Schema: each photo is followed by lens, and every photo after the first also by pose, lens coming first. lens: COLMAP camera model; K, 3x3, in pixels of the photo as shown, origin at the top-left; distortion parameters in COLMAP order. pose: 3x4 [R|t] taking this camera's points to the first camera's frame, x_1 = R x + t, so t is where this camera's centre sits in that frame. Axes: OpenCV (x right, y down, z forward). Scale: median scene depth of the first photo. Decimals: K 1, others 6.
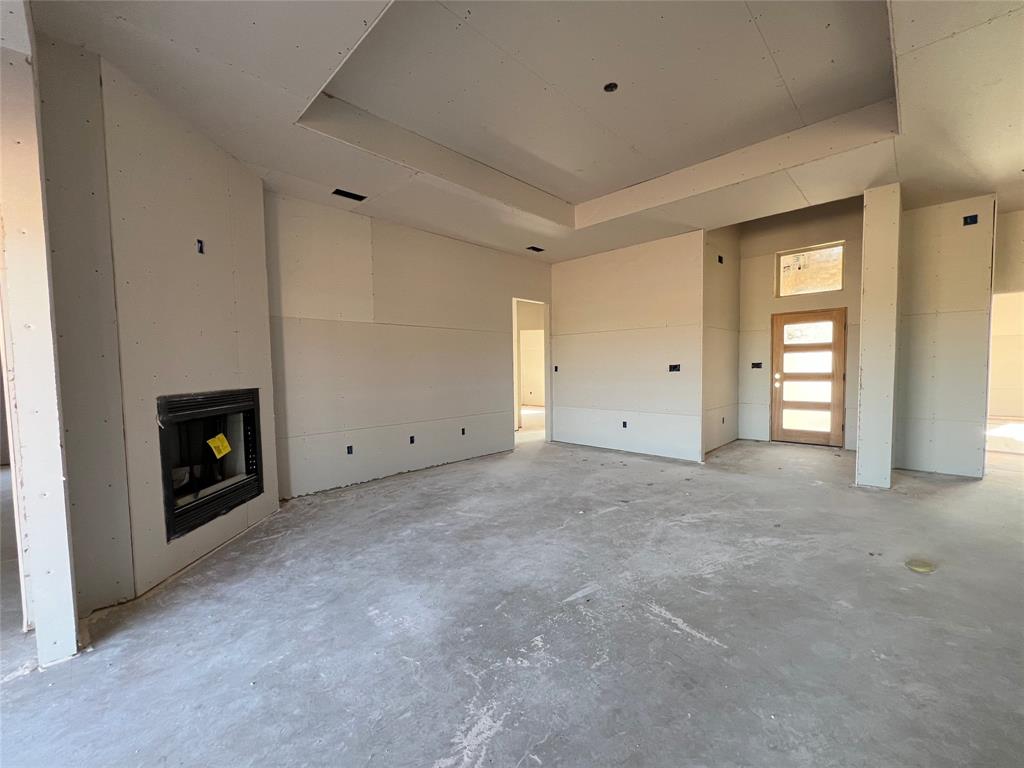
lens RADIAL K [[412.8, 0, 509.0], [0, 412.8, 387.3], [0, 0, 1]] dist [-0.002553, -0.000059]
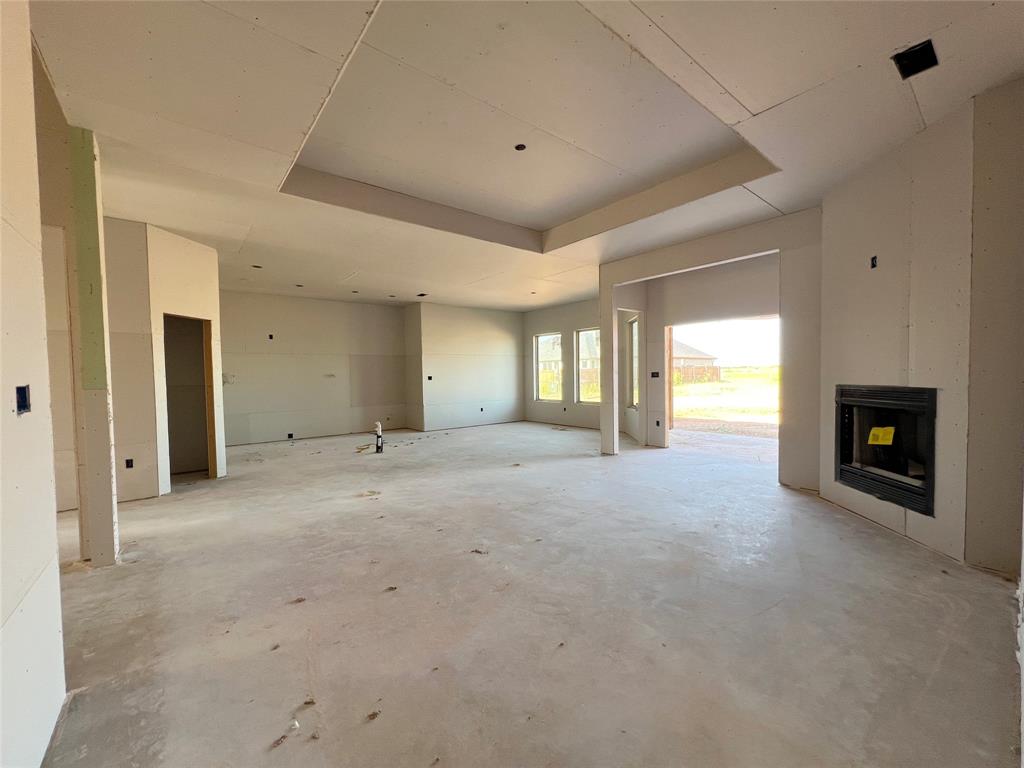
lens RADIAL K [[412.8, 0, 514.9], [0, 412.8, 386.8], [0, 0, 1]] dist [-0.002553, -0.000059]
pose [[-0.993673, 0.029212, 0.108450, 0.108286], [0.037947, 0.996123, 0.079369, -0.083212], [-0.105711, 0.082982, -0.990928, 1.608255]]
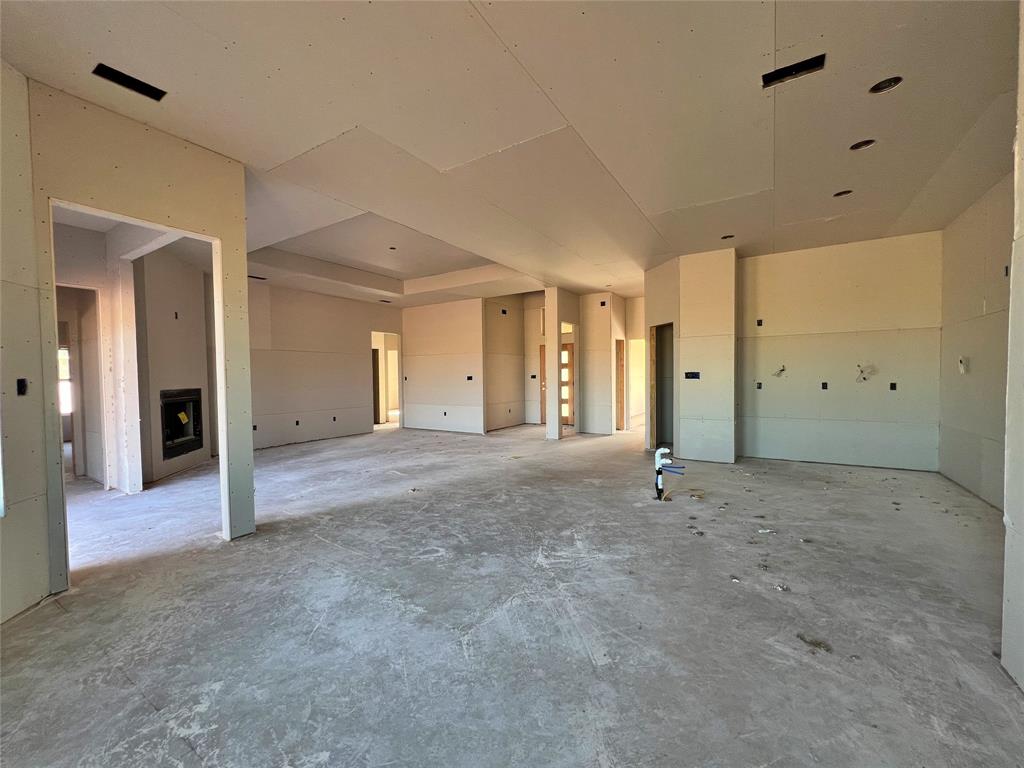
lens RADIAL K [[412.8, 0, 509.4], [0, 412.8, 383.1], [0, 0, 1]] dist [-0.002553, -0.000059]
pose [[0.977280, -0.000425, 0.211950, 0.272538], [0.008235, 0.999319, -0.035964, 0.045976], [-0.211790, 0.036893, 0.976619, -0.876999]]
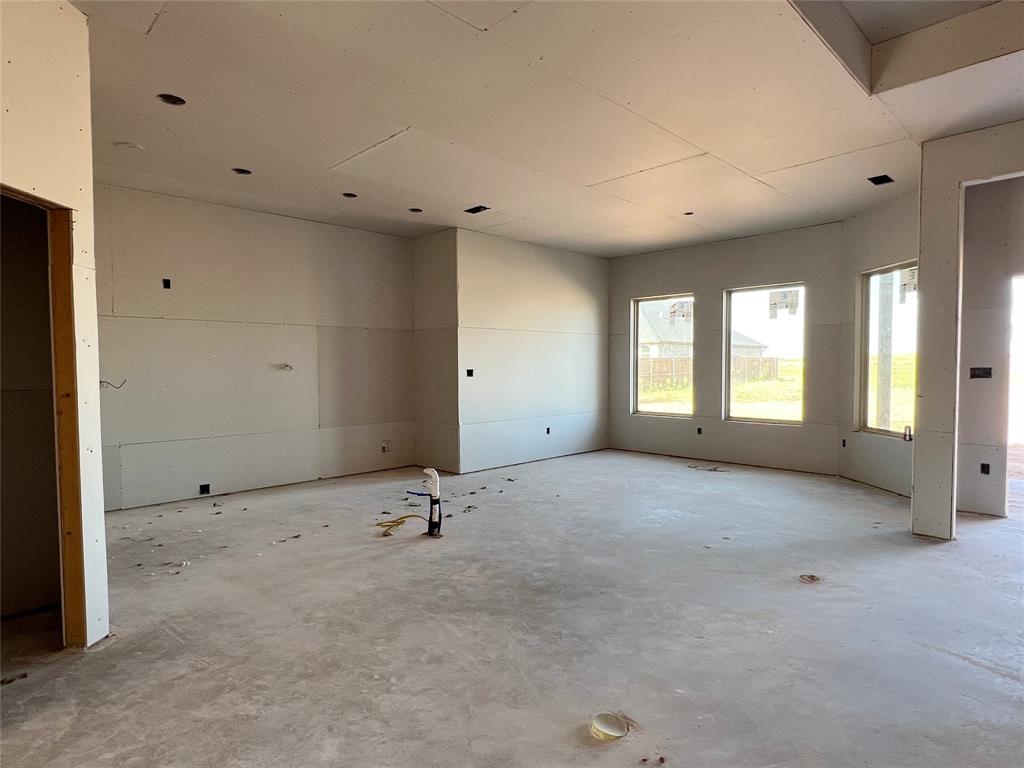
lens RADIAL K [[578.7, 0, 513.2], [0, 578.7, 386.1], [0, 0, 1]] dist [-0.007897, -0.000956]
pose [[-0.999735, 0.019677, 0.011964, 0.676462], [0.020640, 0.996027, 0.086621, -0.073458], [-0.010212, 0.086845, -0.996169, 1.078334]]
